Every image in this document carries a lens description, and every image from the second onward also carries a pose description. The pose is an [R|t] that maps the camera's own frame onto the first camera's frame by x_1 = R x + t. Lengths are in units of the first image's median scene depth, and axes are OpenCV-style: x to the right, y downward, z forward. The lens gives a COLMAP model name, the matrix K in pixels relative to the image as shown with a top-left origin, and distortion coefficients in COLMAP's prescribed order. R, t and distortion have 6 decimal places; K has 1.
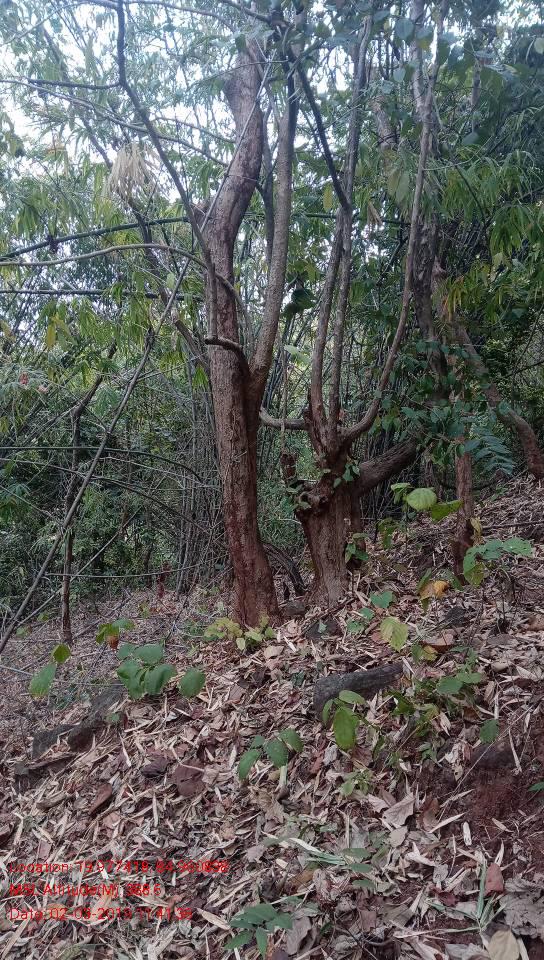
lens RADIAL K [[733.3, 0, 259.6], [0, 733.3, 476.6], [0, 0, 1]] dist [0.023434, -0.009830]
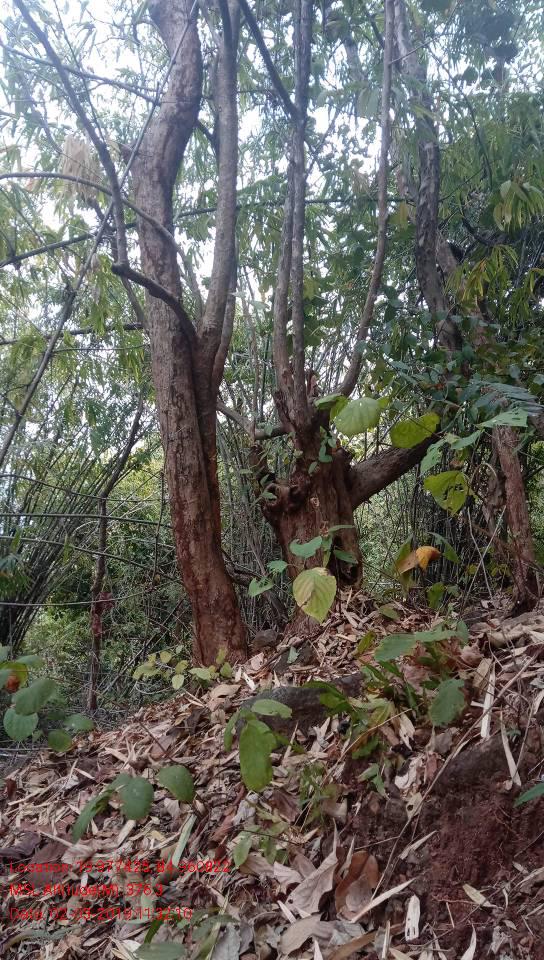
lens RADIAL K [[733.3, 0, 259.6], [0, 733.3, 476.6], [0, 0, 1]] dist [0.023434, -0.009830]
pose [[0.992827, -0.050445, -0.108399, 0.154536], [0.030619, 0.983676, -0.177322, 0.175148], [0.115575, 0.172731, 0.978165, 0.288091]]
